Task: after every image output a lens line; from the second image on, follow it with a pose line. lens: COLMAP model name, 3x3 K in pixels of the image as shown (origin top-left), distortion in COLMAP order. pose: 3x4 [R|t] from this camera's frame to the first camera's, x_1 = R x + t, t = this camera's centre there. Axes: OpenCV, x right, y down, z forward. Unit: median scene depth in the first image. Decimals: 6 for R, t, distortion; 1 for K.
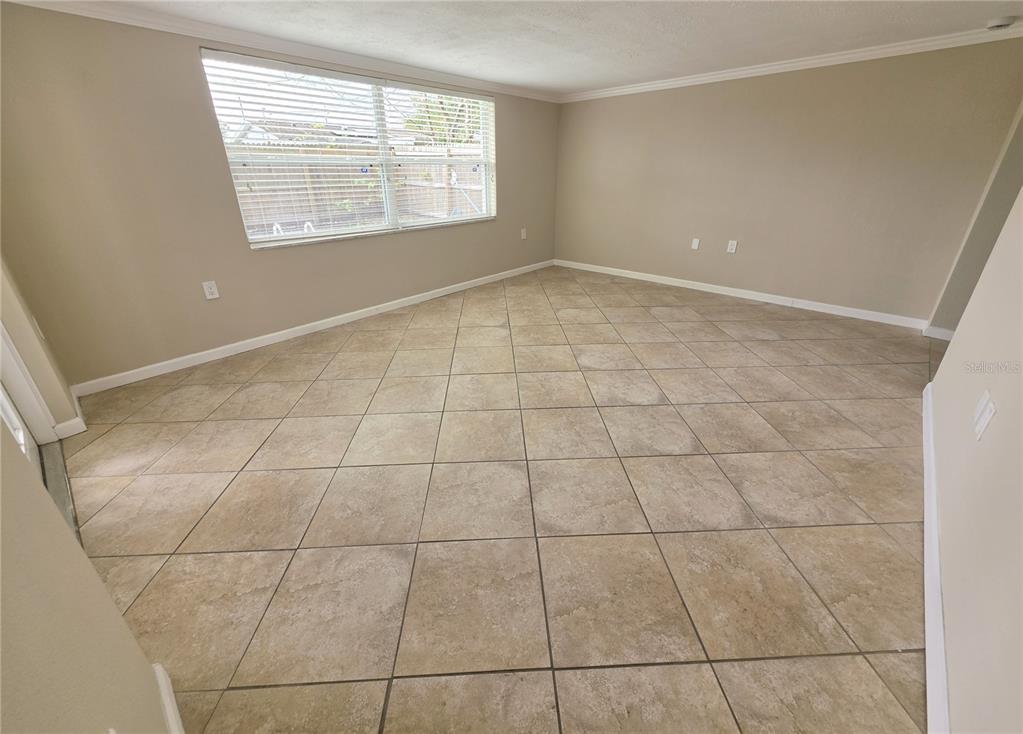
lens RADIAL K [[418.7, 0, 511.3], [0, 418.7, 352.9], [0, 0, 1]] dist [0.000549, 0.000393]
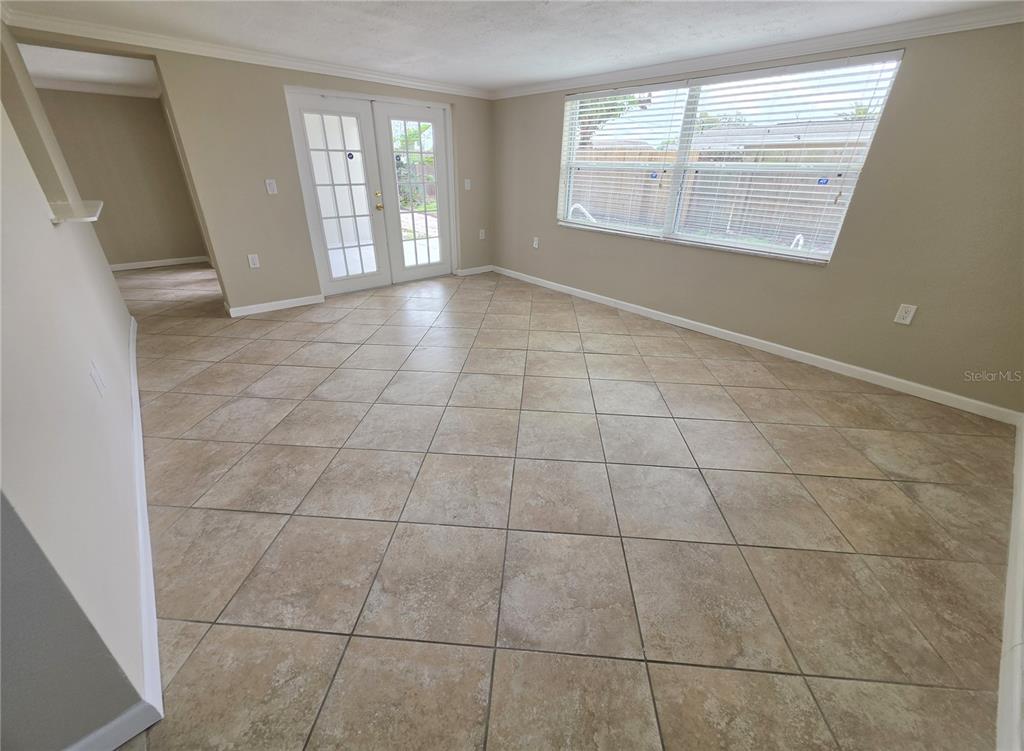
lens RADIAL K [[395.5, 0, 512.0], [0, 395.5, 375.5], [0, 0, 1]] dist [-0.007097, -0.000100]
pose [[-0.127142, 0.464648, -0.876320, 0.943803], [-0.418994, 0.775635, 0.472053, -0.435699], [0.899043, 0.427191, 0.096069, 0.949430]]
